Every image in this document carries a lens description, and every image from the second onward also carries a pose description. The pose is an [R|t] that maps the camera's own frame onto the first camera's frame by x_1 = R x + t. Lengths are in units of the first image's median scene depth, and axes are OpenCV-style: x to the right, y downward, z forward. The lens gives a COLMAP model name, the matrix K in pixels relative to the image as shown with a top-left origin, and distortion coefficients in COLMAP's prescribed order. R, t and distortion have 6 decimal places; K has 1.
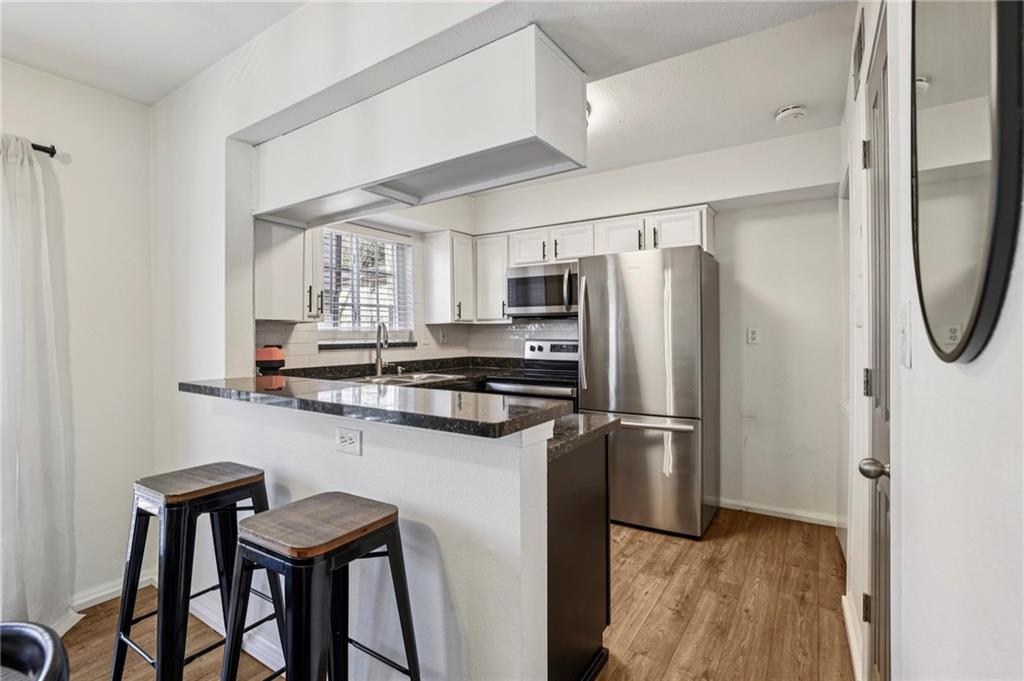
lens RADIAL K [[470.1, 0, 504.0], [0, 470.1, 337.4], [0, 0, 1]] dist [-0.014908, 0.002559]
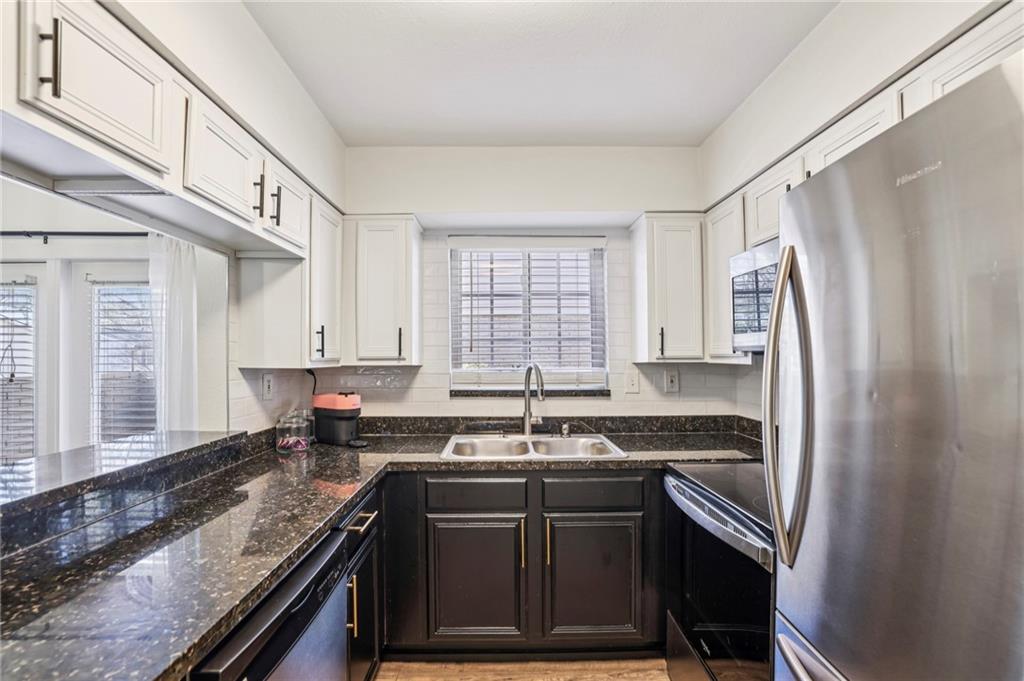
lens RADIAL K [[444.4, 0, 507.7], [0, 444.4, 357.1], [0, 0, 1]] dist [-0.041372, 0.008728]
pose [[0.567980, 0.006263, -0.823019, 0.333548], [-0.010994, 0.999940, 0.000022, -0.046074], [0.822969, 0.009036, 0.568014, 0.666936]]
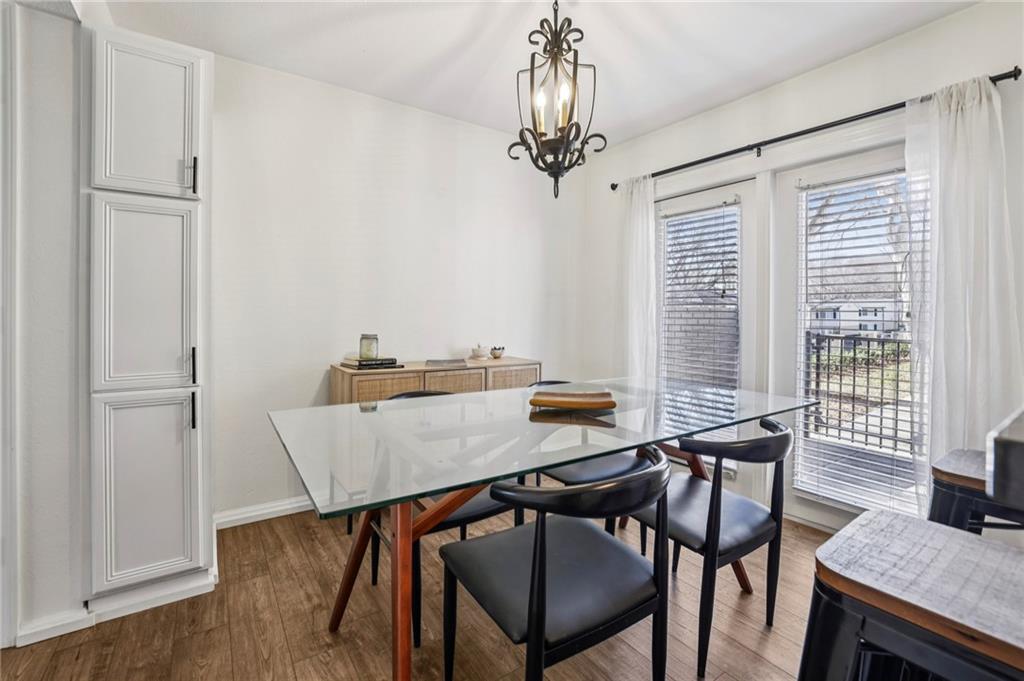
lens RADIAL K [[444.4, 0, 508.2], [0, 444.4, 314.2], [0, 0, 1]] dist [-0.041372, 0.008728]
pose [[-0.368454, 0.005344, -0.929631, 0.084252], [-0.017107, 0.999775, 0.012528, 0.038870], [0.929489, 0.020519, -0.368279, 0.272509]]
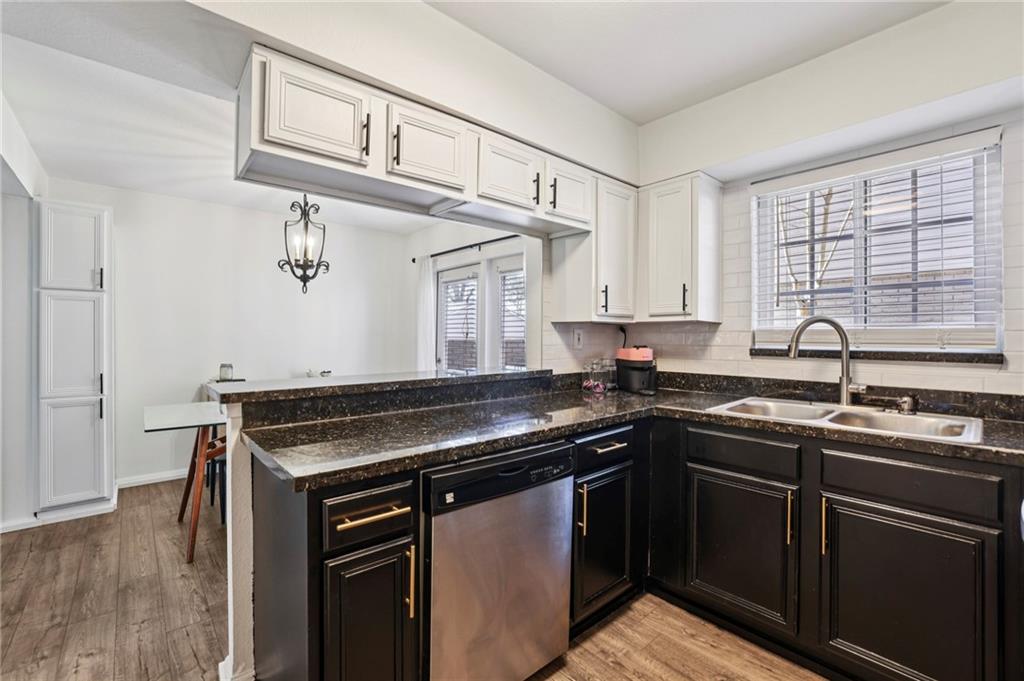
lens RADIAL K [[444.4, 0, 516.8], [0, 444.4, 333.2], [0, 0, 1]] dist [-0.041372, 0.008728]
pose [[-0.247329, -0.001149, -0.968931, 0.427384], [-0.009714, 0.999952, 0.001293, -0.006826], [0.968883, 0.009732, -0.247329, 0.846177]]
